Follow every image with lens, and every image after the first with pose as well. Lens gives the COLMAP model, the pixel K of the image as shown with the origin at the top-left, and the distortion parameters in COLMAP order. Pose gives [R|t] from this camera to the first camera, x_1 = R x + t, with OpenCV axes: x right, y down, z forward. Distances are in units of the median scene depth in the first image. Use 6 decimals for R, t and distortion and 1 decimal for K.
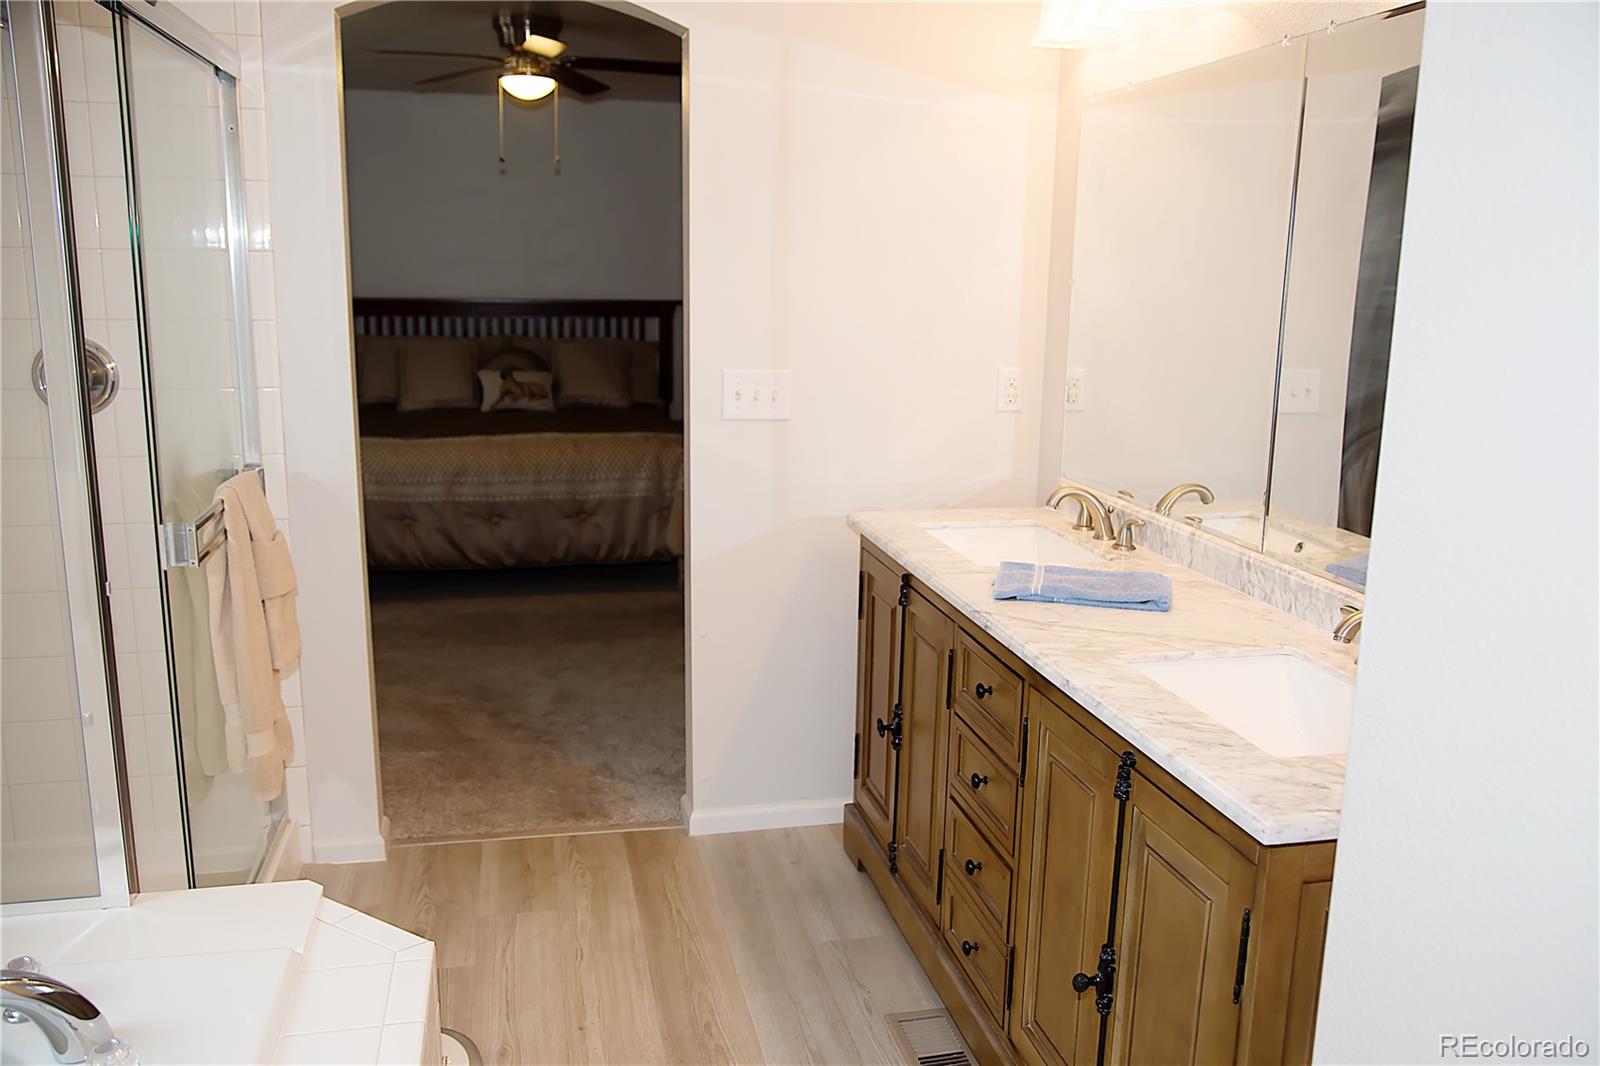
lens RADIAL K [[1308.9, 0, 800.0], [0, 1308.9, 533.0], [0, 0, 1]] dist [-0.021308, 0.014887]
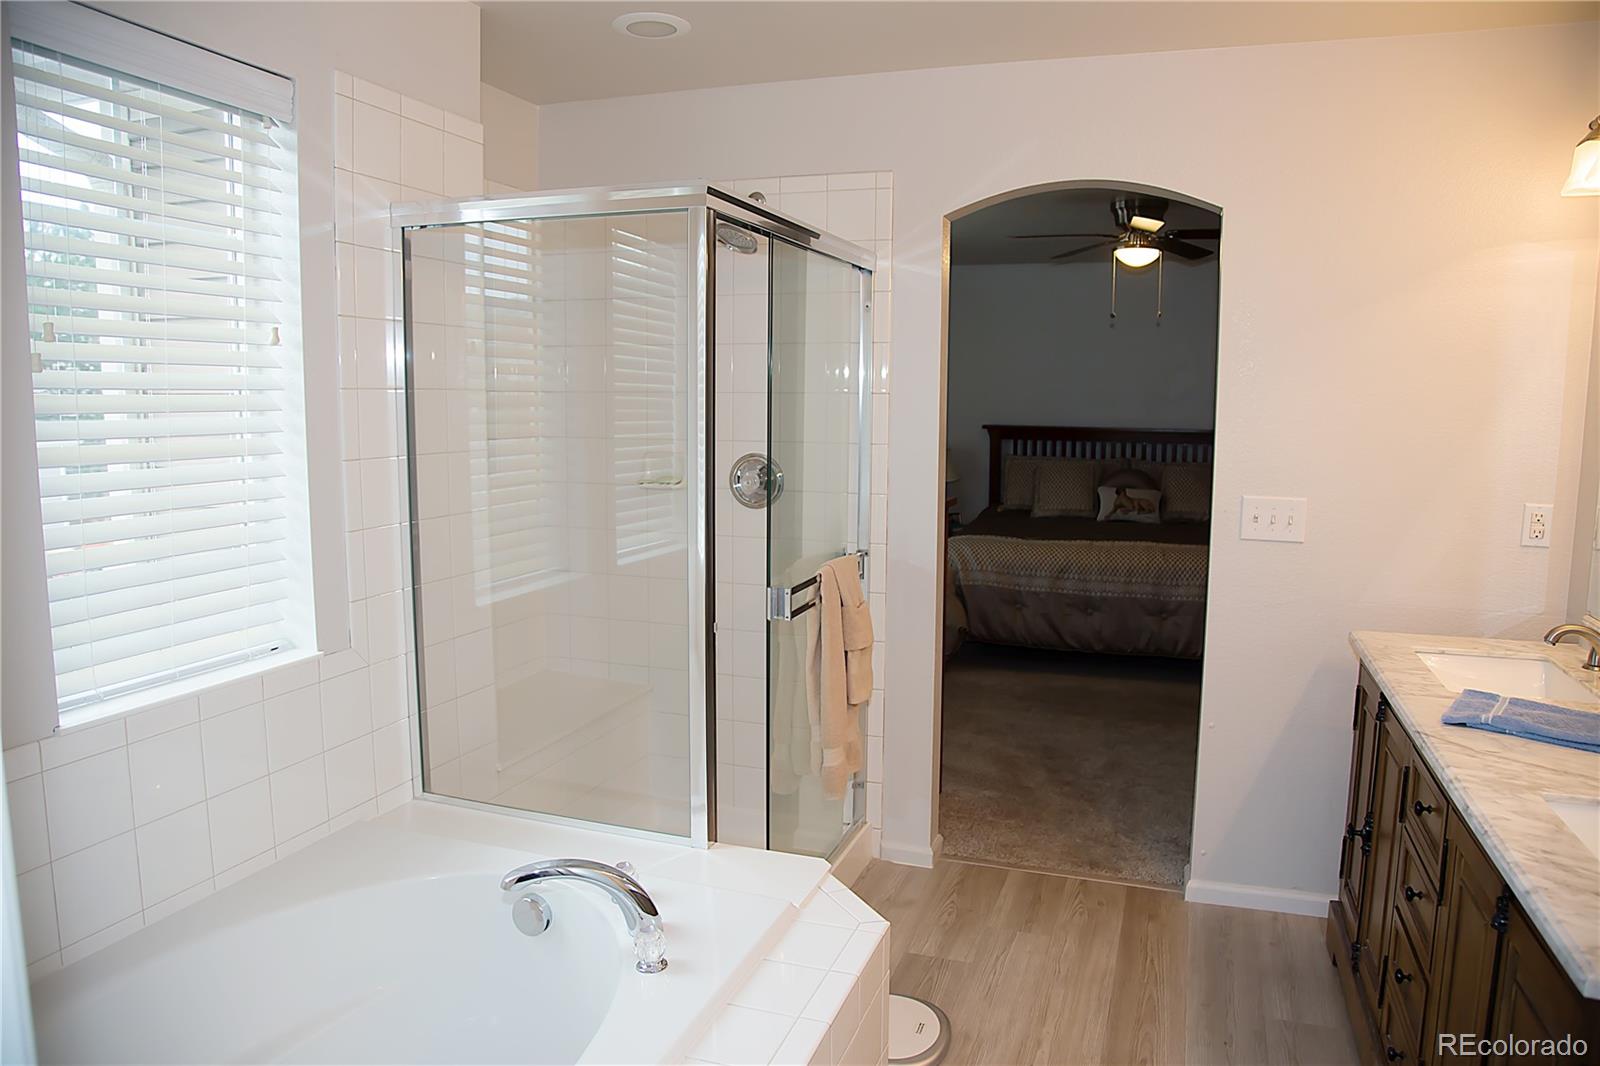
lens RADIAL K [[1112.4, 0, 800.0], [0, 1112.4, 533.0], [0, 0, 1]] dist [-0.104499, 0.067245]
pose [[0.854769, 0.056483, -0.515926, 0.103320], [-0.097641, 0.993811, -0.052967, -0.003190], [0.509742, 0.095650, 0.854994, -0.009301]]
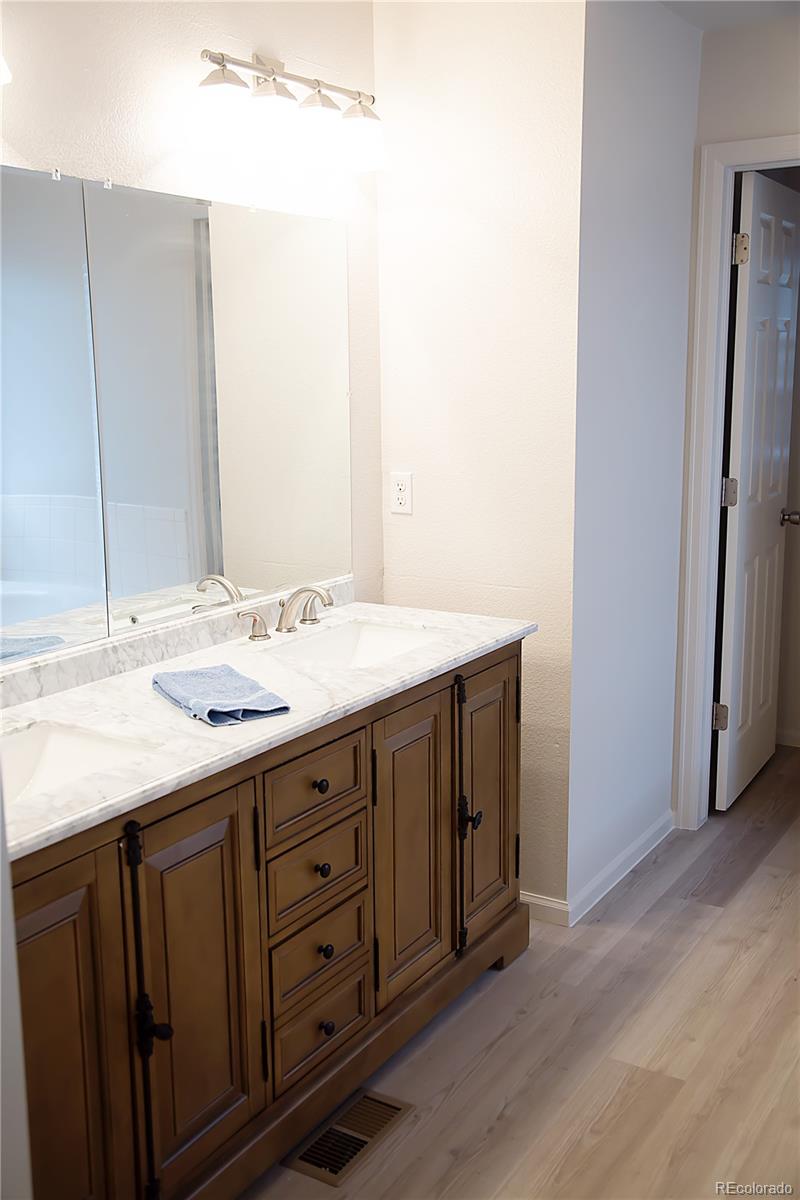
lens RADIAL K [[1229.3, 0, 400.0], [0, 1229.3, 600.0], [0, 0, 1]] dist [-0.007492, -0.004495]
pose [[-0.727622, -0.140002, 0.671540, -0.391067], [0.131339, 0.932409, 0.336696, -0.245087], [-0.673288, 0.333187, -0.660053, 1.095926]]
